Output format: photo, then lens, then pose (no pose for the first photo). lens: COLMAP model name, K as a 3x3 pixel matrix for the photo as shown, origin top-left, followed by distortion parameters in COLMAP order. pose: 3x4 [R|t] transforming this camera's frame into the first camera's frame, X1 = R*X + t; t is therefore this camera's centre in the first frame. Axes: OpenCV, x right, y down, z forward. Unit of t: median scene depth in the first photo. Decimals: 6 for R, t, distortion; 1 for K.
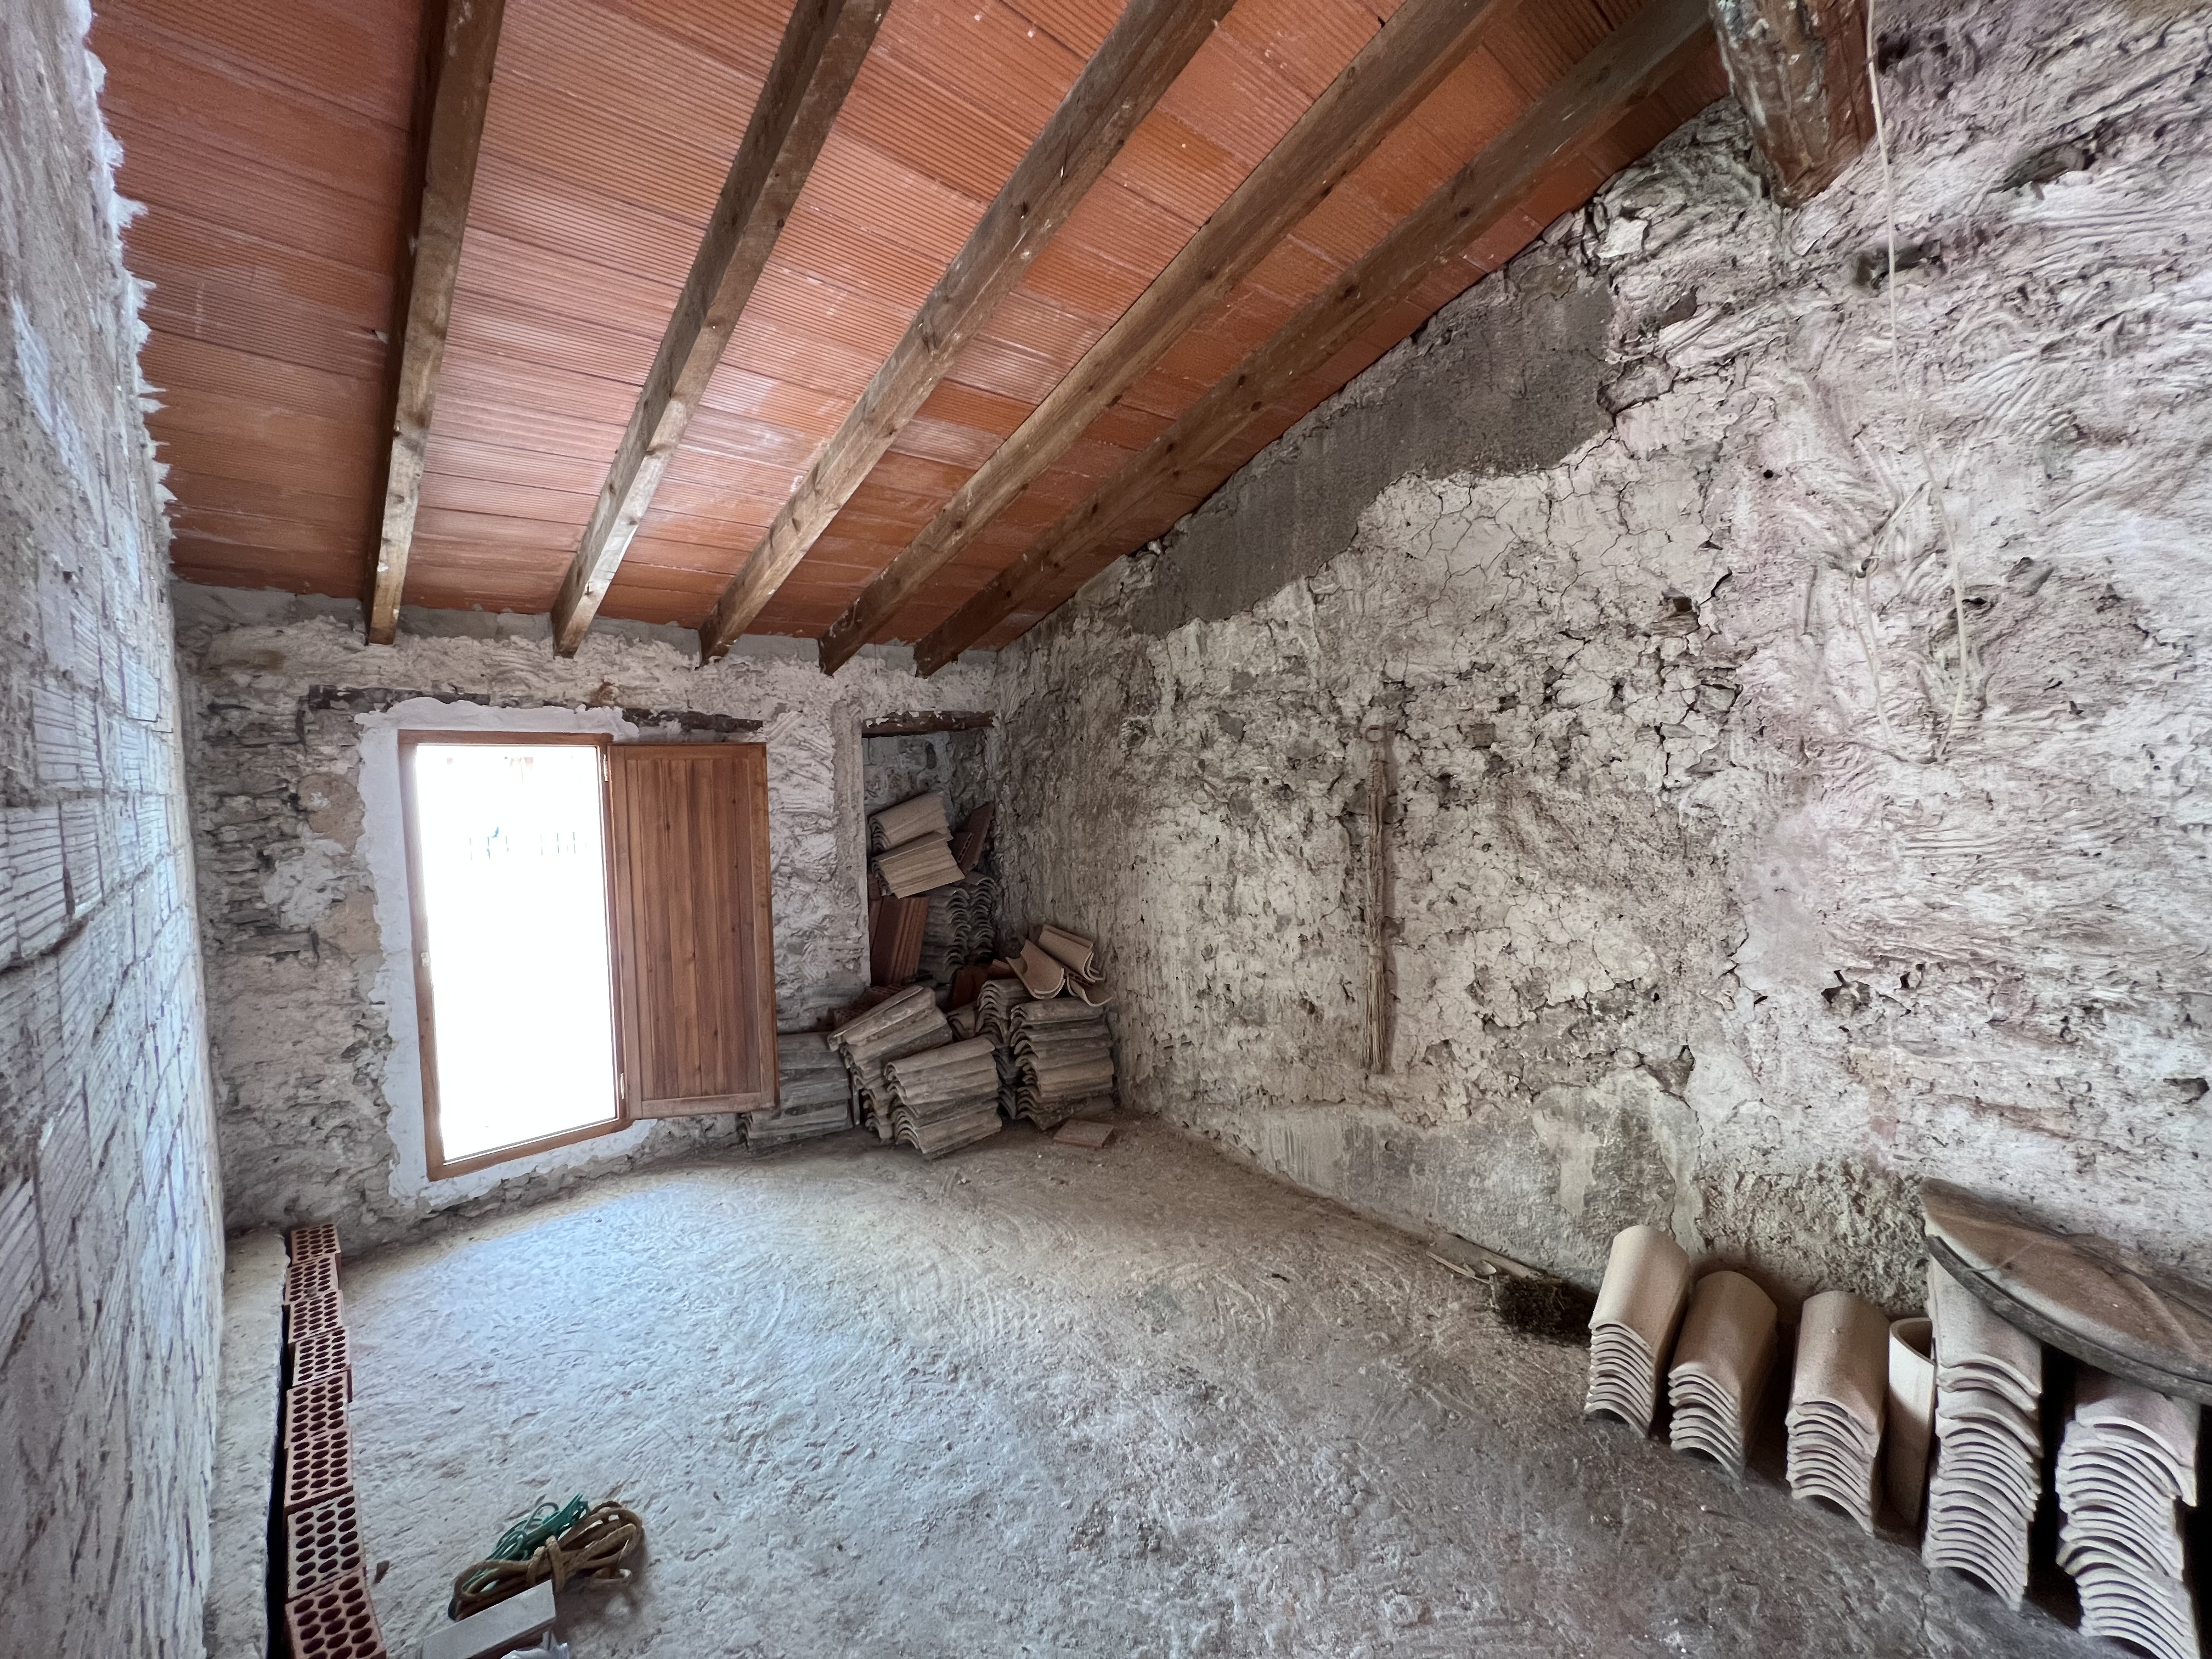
lens RADIAL K [[886.7, 0, 1104.0], [0, 886.7, 831.8], [0, 0, 1]] dist [-0.002768, 0.000350]
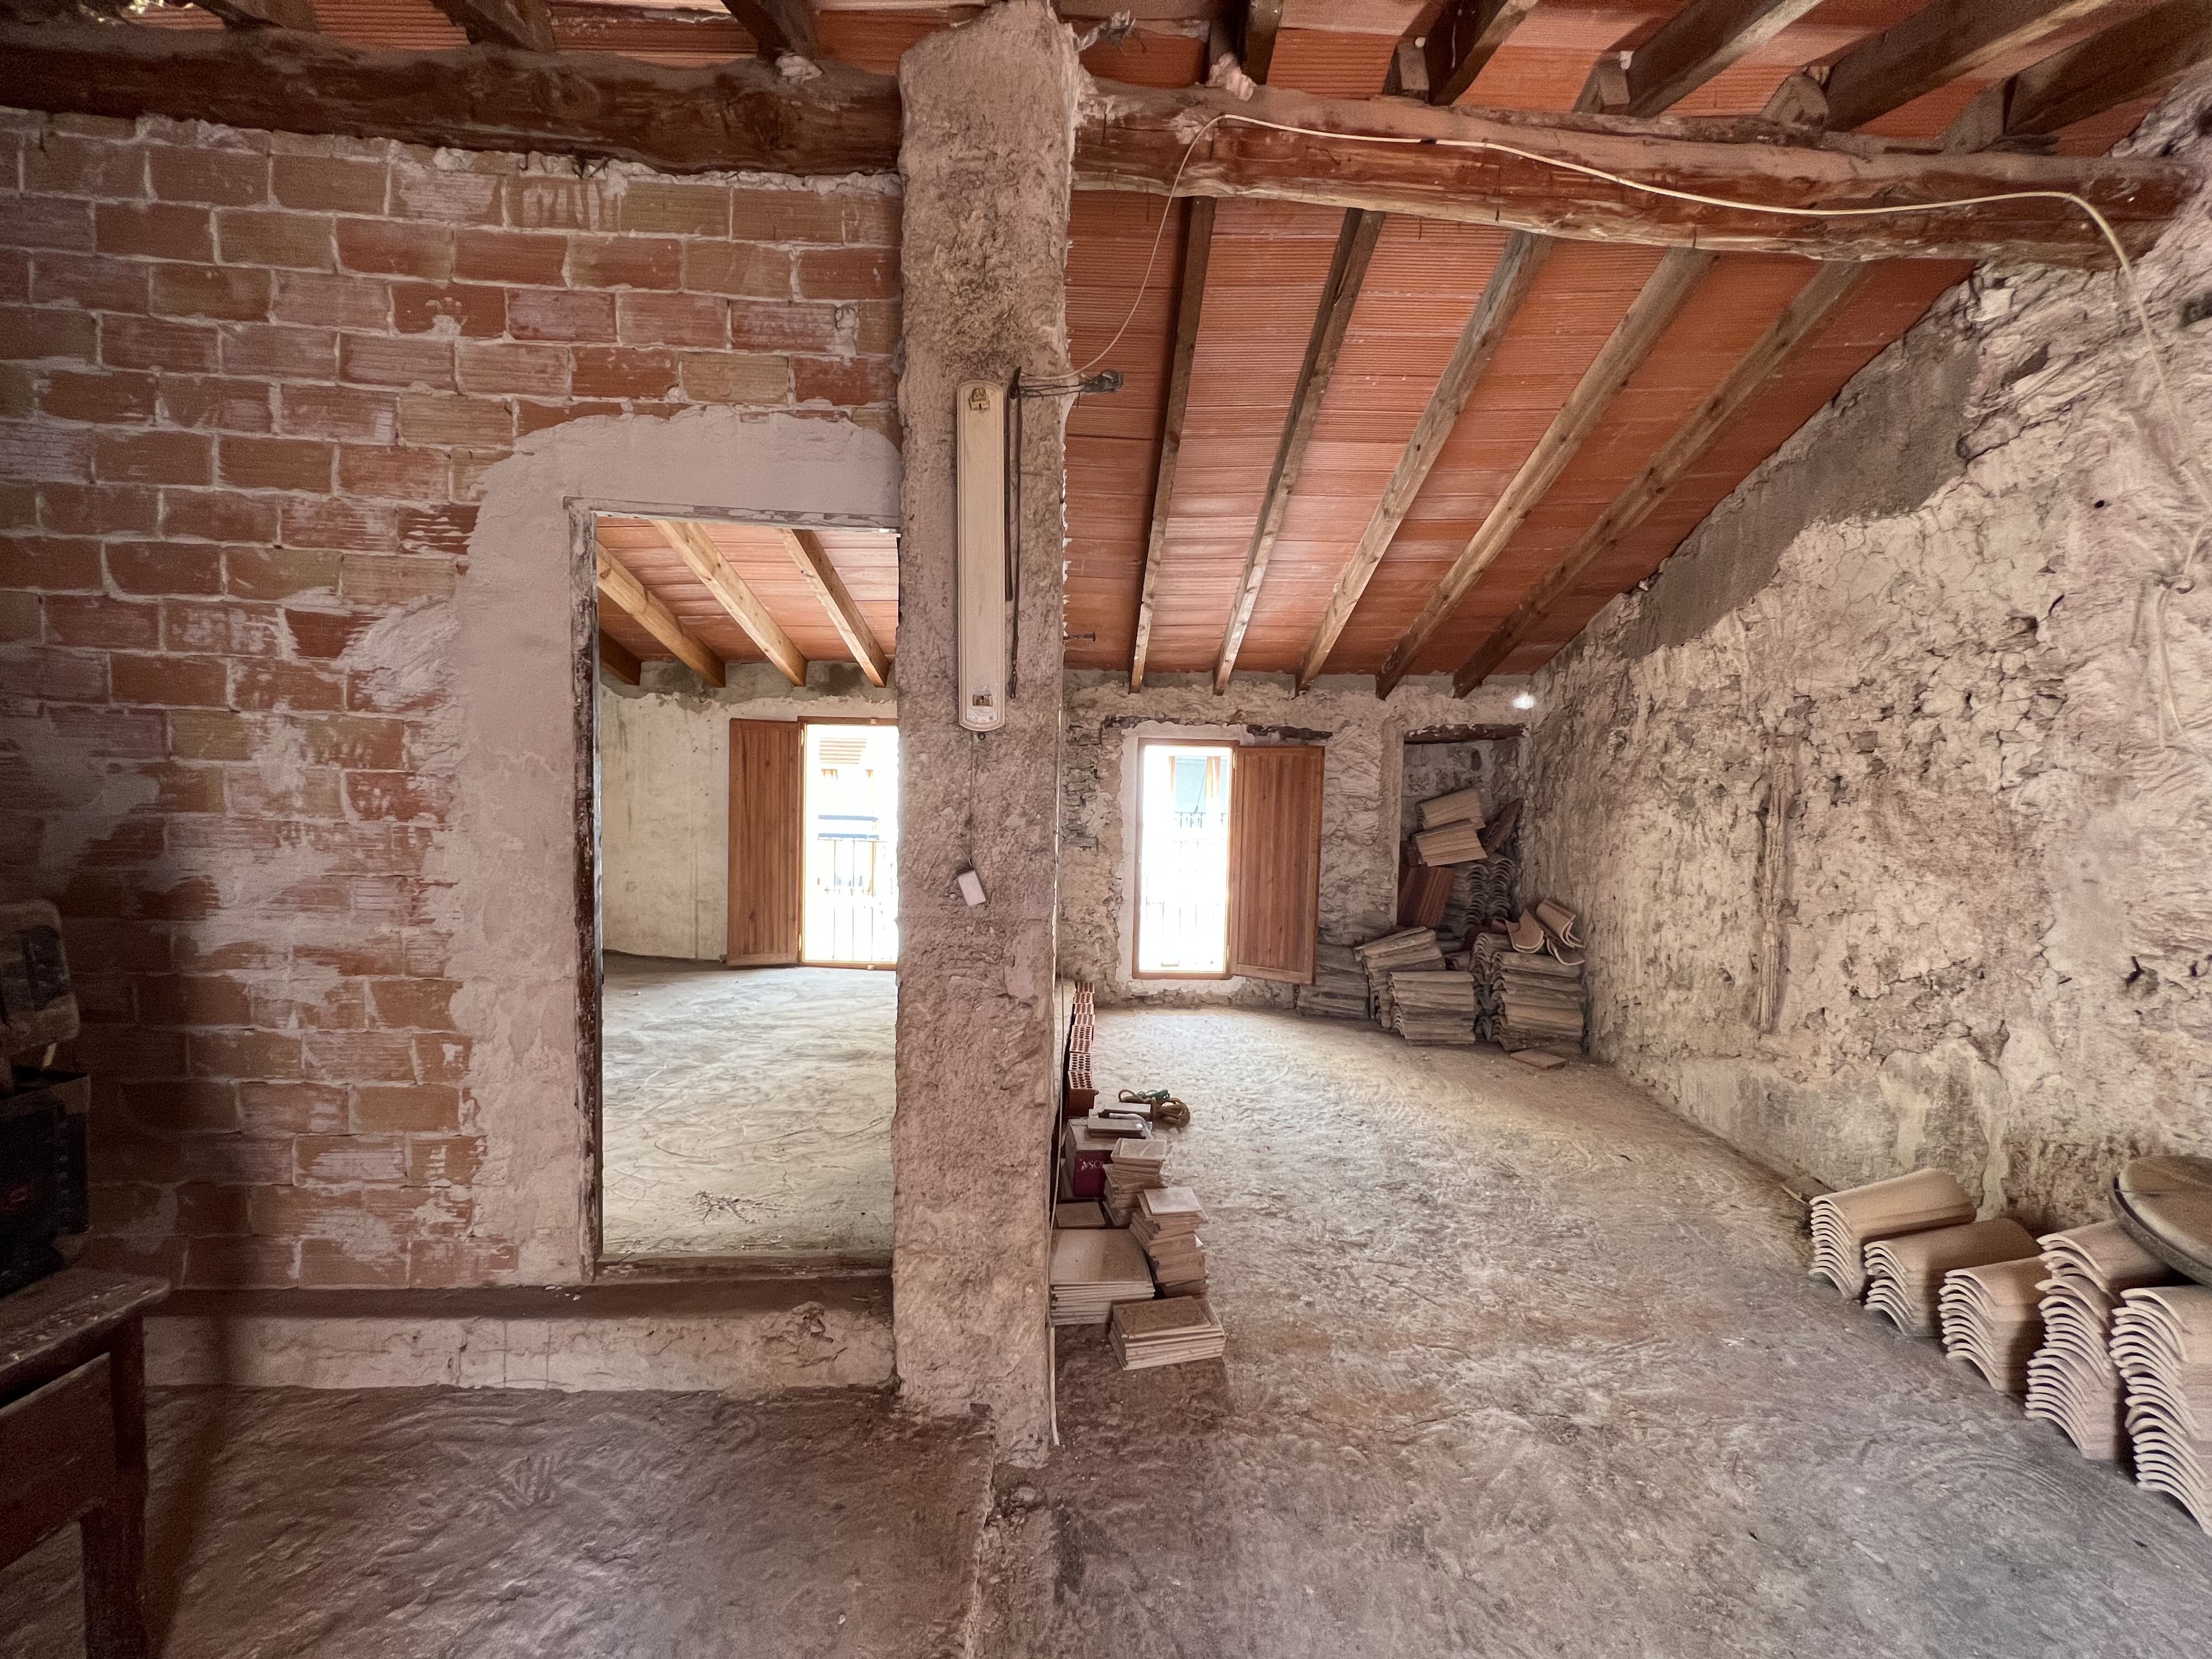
lens RADIAL K [[891.1, 0, 1106.0], [0, 891.1, 829.5], [0, 0, 1]] dist [-0.001338, -0.000133]
pose [[0.743930, 0.067815, -0.664808, 0.470814], [-0.079461, 0.996756, 0.012758, 0.067931], [0.663517, 0.043336, 0.746905, -0.504940]]
